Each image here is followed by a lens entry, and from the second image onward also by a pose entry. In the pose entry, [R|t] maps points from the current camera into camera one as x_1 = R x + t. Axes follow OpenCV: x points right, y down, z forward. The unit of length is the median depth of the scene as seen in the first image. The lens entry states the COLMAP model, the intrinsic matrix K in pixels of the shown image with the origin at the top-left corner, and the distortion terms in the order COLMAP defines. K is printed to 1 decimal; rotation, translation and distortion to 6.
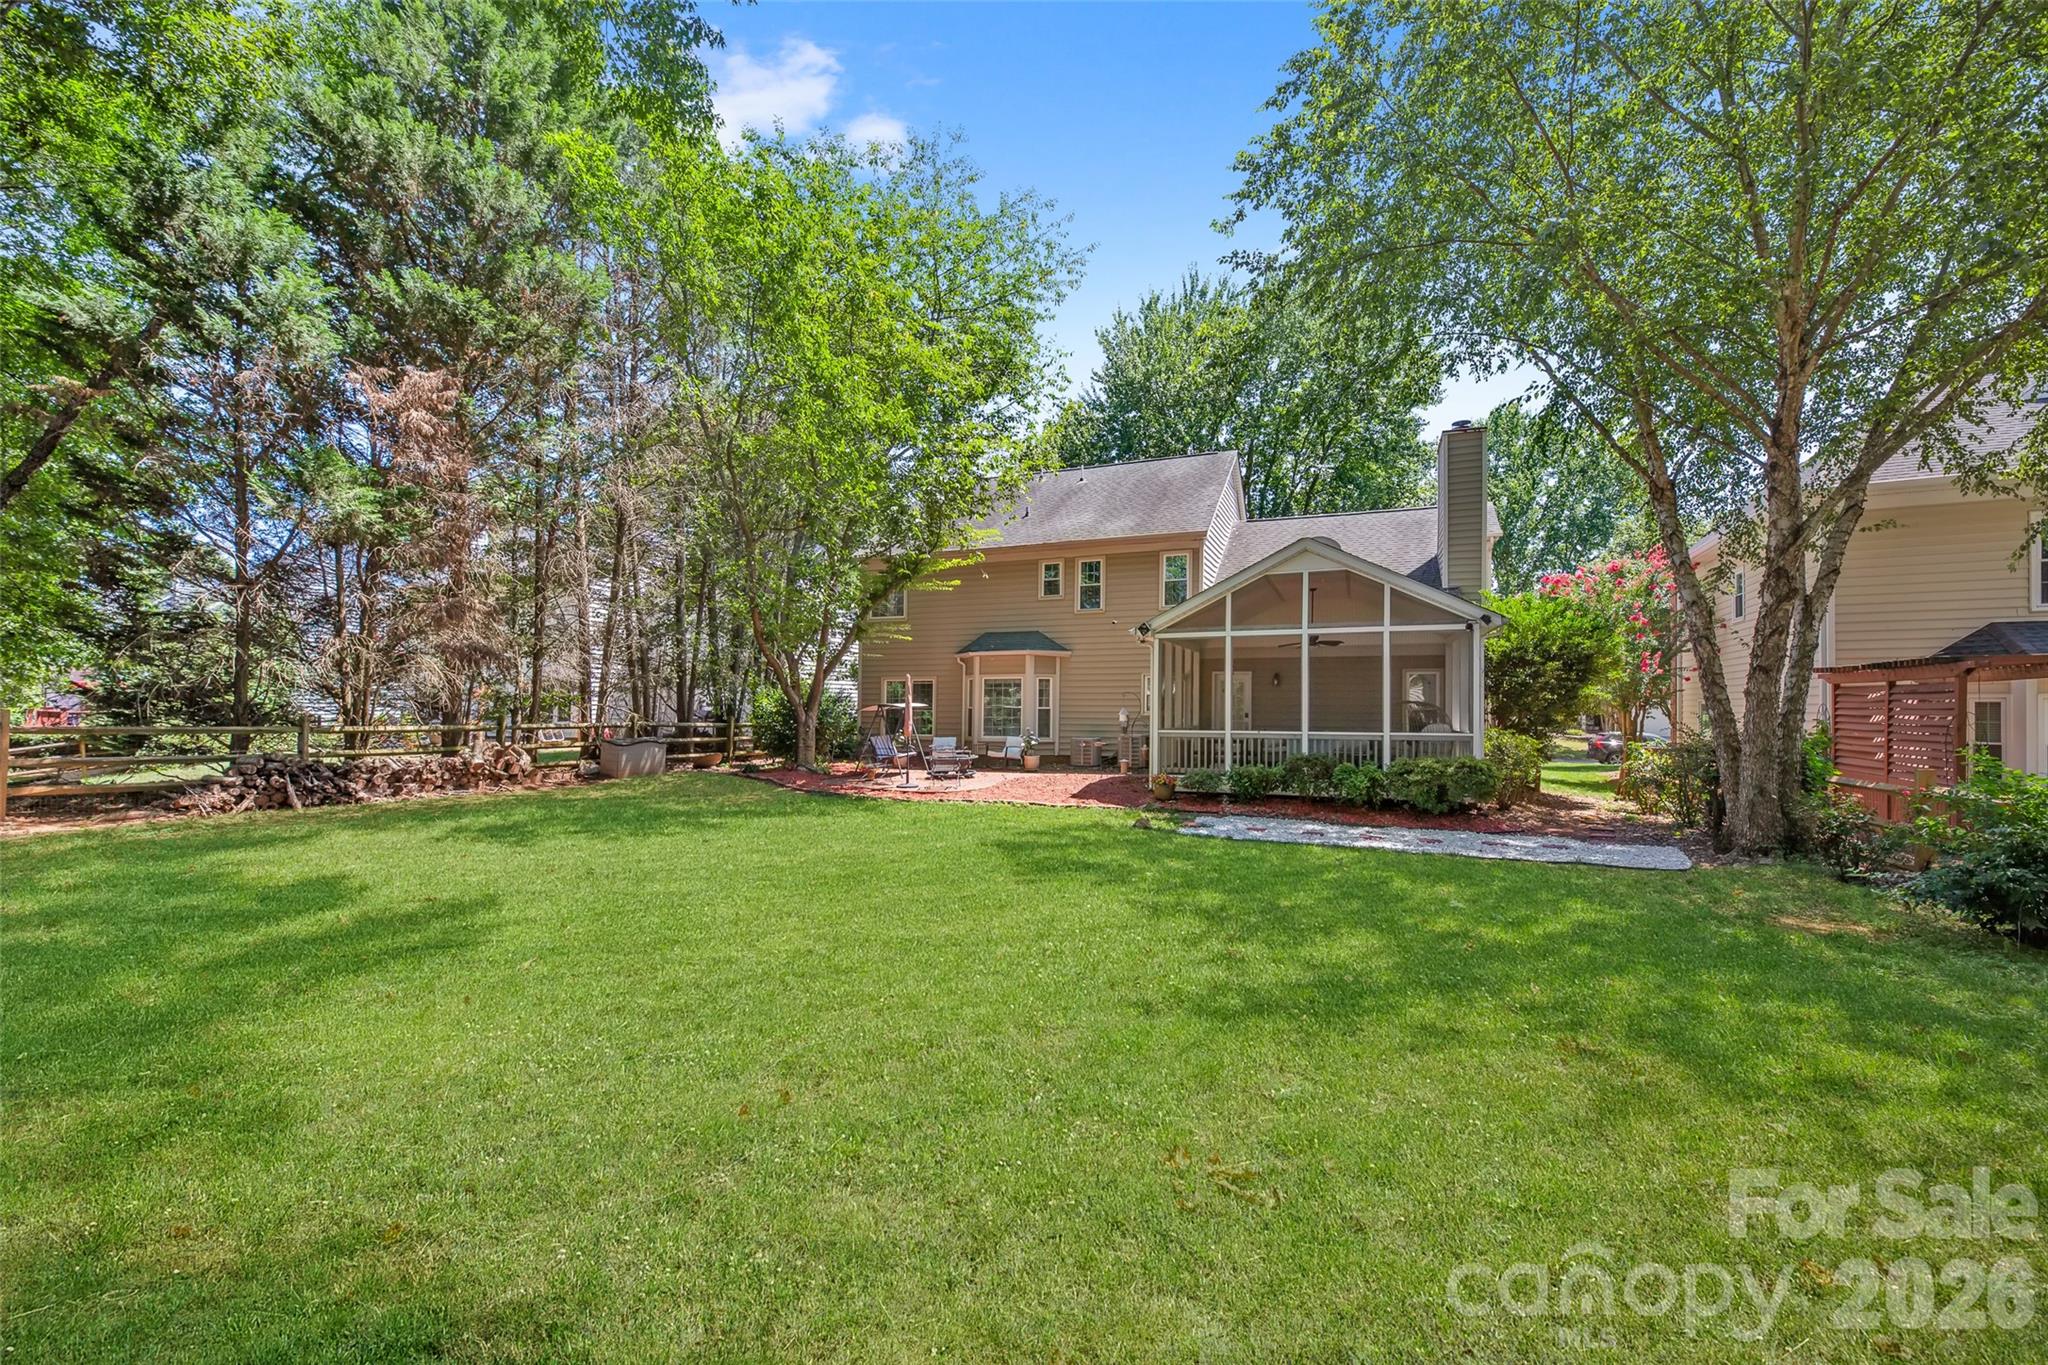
lens RADIAL K [[826.8, 0, 1042.2], [0, 826.8, 703.2], [0, 0, 1]] dist [0.015460, 0.000013]
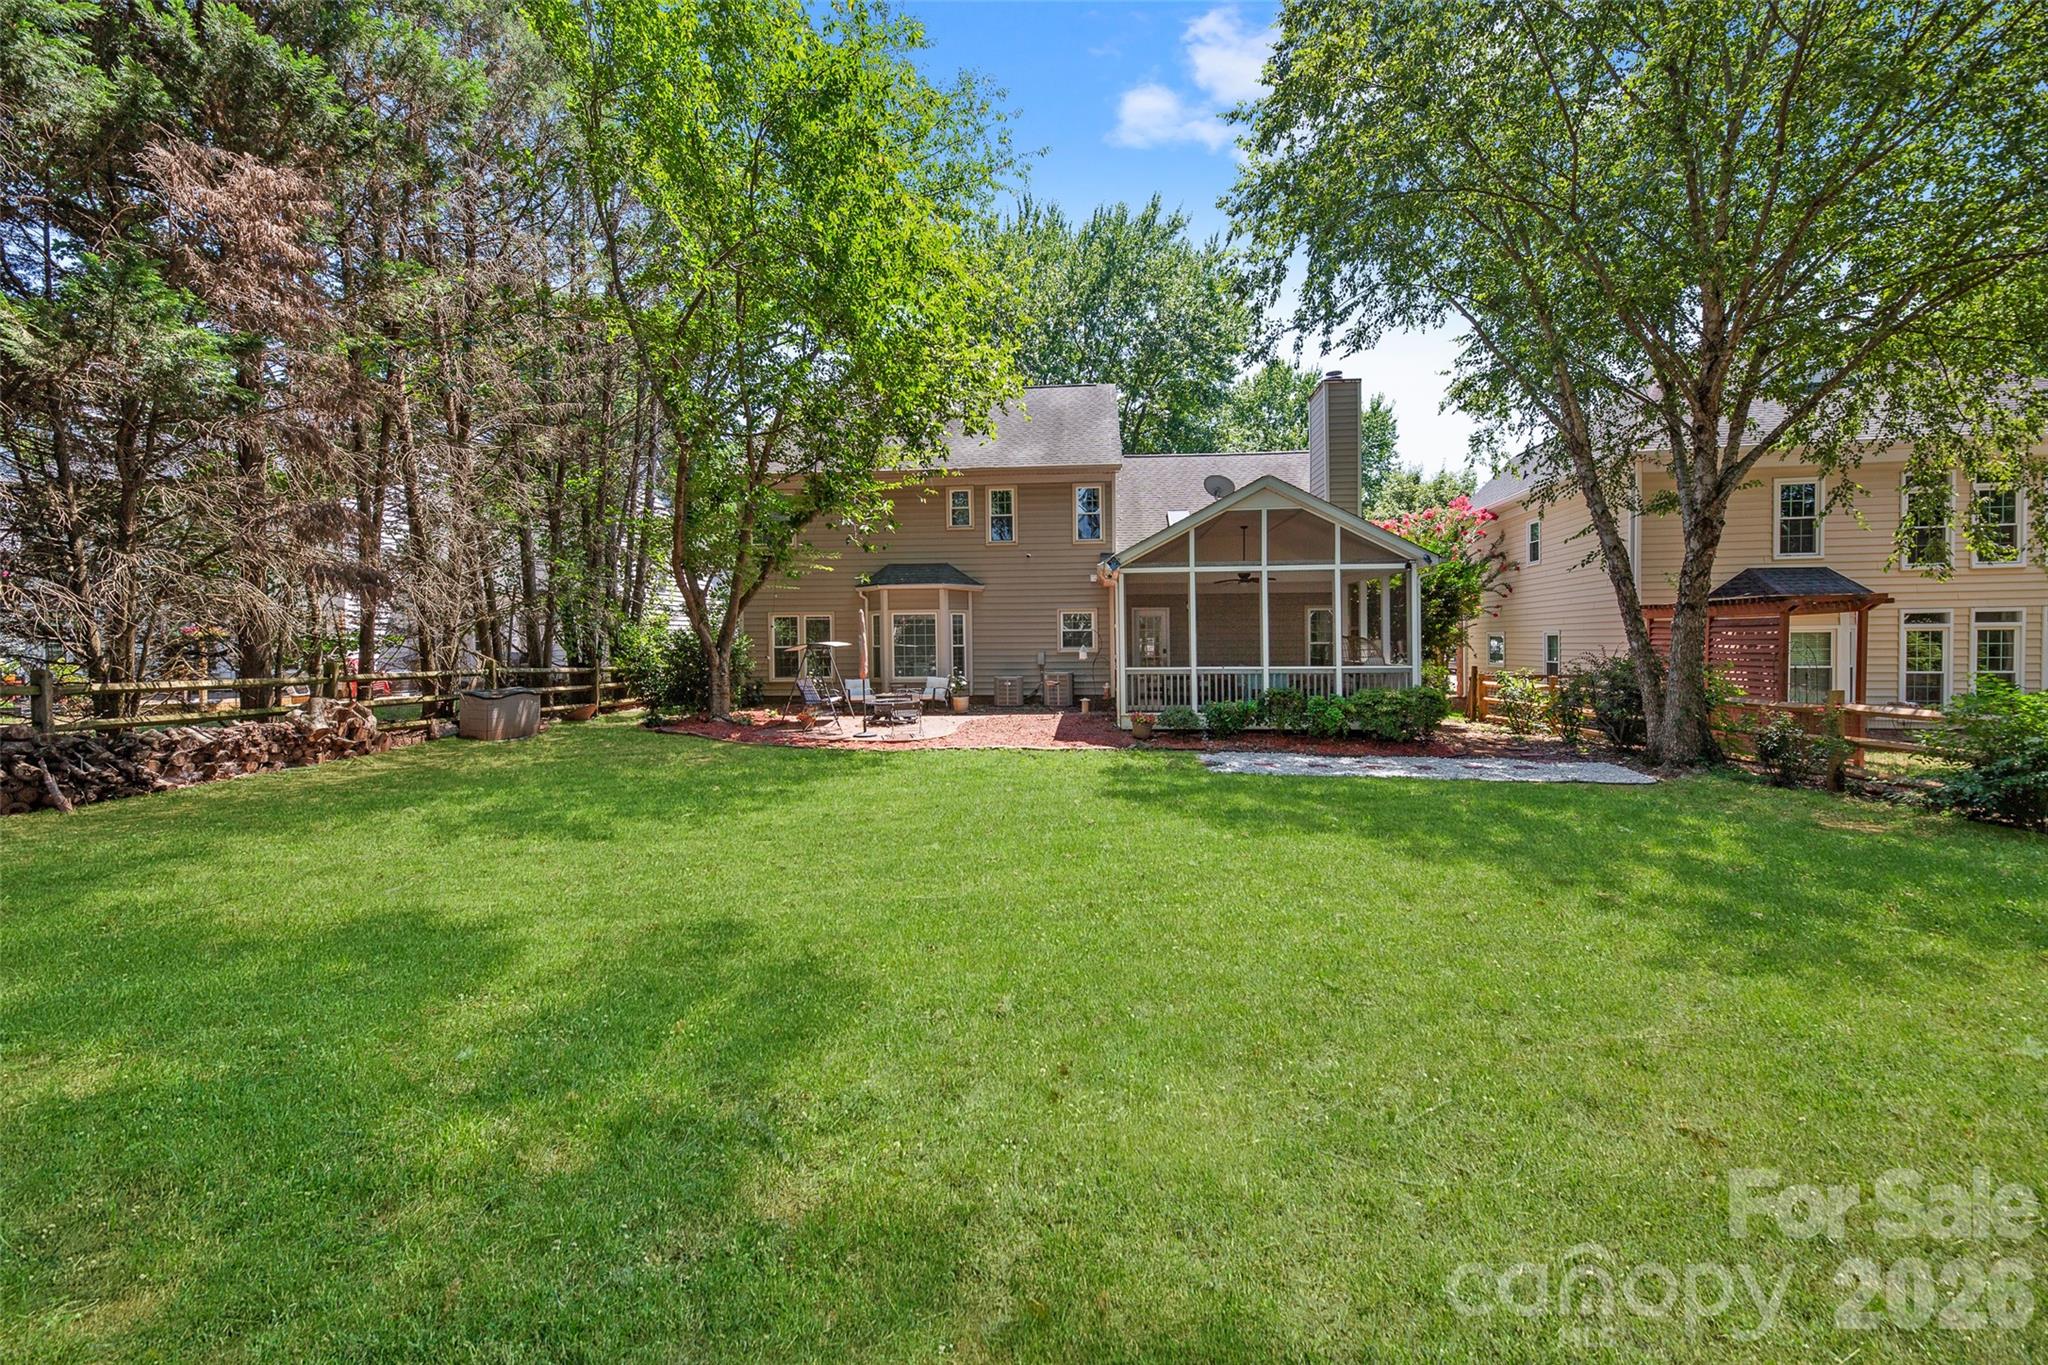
lens RADIAL K [[826.8, 0, 1019.8], [0, 826.8, 668.3], [0, 0, 1]] dist [0.015460, 0.000013]
pose [[0.955157, -0.017792, 0.295564, -0.289117], [0.007540, 0.999331, 0.035790, -0.002367], [-0.296003, -0.031956, 0.954652, 0.116178]]
